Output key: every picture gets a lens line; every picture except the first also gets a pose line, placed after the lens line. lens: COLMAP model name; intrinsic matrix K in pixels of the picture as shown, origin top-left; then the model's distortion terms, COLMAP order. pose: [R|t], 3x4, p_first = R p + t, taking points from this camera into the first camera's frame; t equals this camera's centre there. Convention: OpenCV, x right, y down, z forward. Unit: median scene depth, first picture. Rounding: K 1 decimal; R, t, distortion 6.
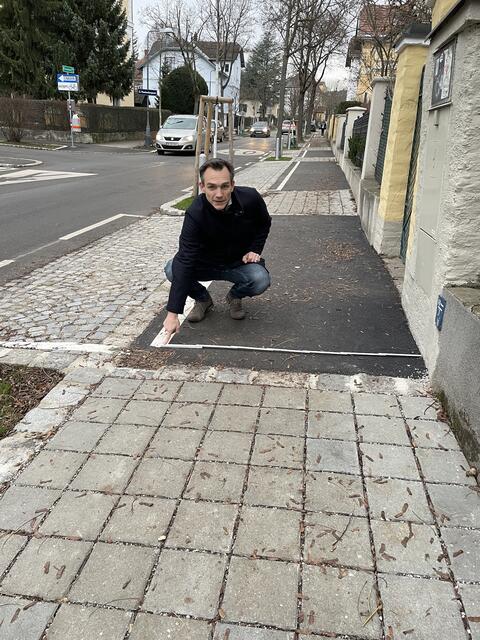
lens RADIAL K [[498.0, 0, 240.0], [0, 498.0, 320.0], [0, 0, 1]] dist [0.091151, -0.134048]
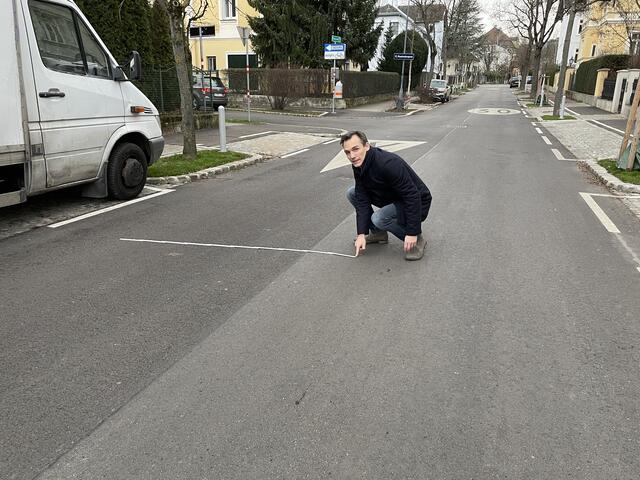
lens RADIAL K [[498.0, 0, 320.0], [0, 498.0, 240.0], [0, 0, 1]] dist [0.091151, -0.134048]
pose [[0.978365, 0.024882, -0.205384, -0.874873], [-0.039550, 0.996927, -0.067622, -0.099056], [0.203070, 0.074281, 0.976343, 0.137485]]
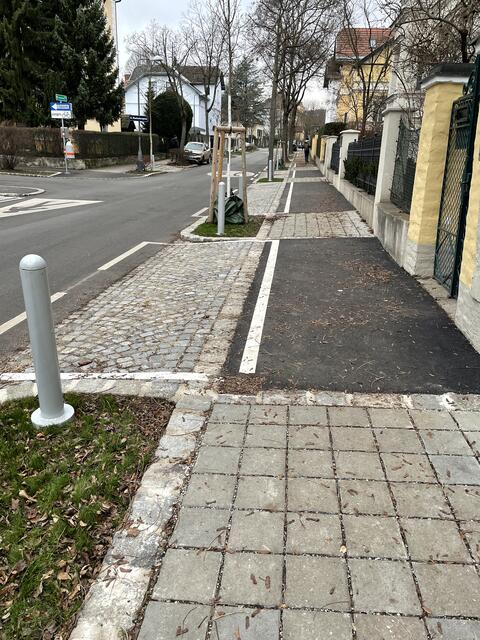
lens RADIAL K [[498.0, 0, 240.0], [0, 498.0, 320.0], [0, 0, 1]] dist [0.091151, -0.134048]
pose [[0.999113, -0.032273, 0.027049, -0.132532], [0.033211, 0.998836, -0.034985, -0.015041], [-0.025888, 0.035852, 0.999022, -0.045213]]
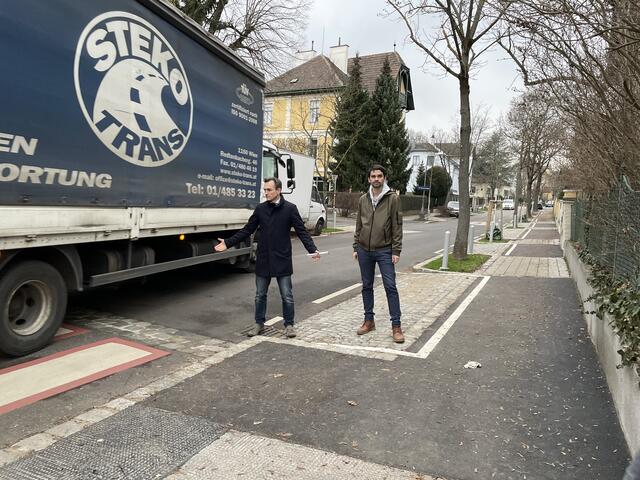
lens RADIAL K [[453.4, 0, 318.1], [0, 453.4, 239.2], [0, 0, 1]] dist [0.071770, -0.096361]
pose [[0.950915, 0.022380, -0.308642, -0.355650], [-0.109915, 0.956773, -0.269267, 0.868482], [0.289274, 0.289974, 0.912270, -2.449536]]
